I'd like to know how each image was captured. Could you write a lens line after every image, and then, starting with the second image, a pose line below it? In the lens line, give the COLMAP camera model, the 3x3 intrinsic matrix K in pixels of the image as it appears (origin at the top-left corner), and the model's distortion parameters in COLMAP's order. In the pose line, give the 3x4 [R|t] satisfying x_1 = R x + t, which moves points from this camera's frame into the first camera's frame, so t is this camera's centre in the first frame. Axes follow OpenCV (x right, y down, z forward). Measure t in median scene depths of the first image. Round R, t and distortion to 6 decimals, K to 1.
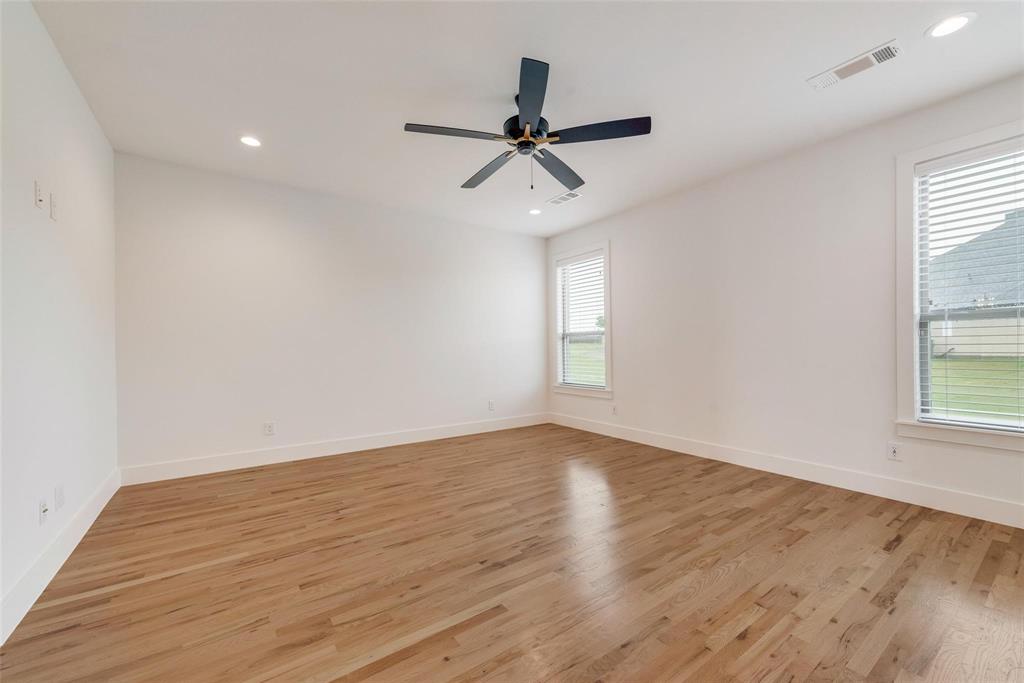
lens RADIAL K [[405.9, 0, 506.4], [0, 405.9, 341.4], [0, 0, 1]] dist [-0.003770, -0.000364]
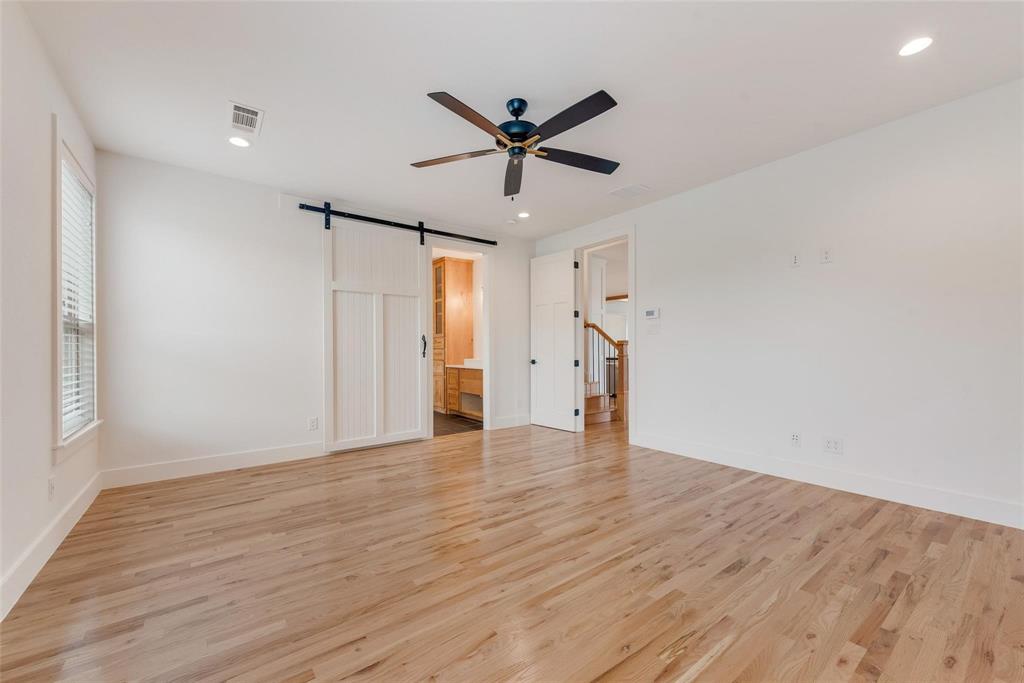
lens RADIAL K [[405.9, 0, 507.1], [0, 405.9, 347.3], [0, 0, 1]] dist [-0.003770, -0.000364]
pose [[-0.999423, 0.012294, -0.031677, 0.113010], [0.012948, 0.999706, -0.020520, 0.030064], [0.031416, -0.020918, -0.999287, 1.933224]]
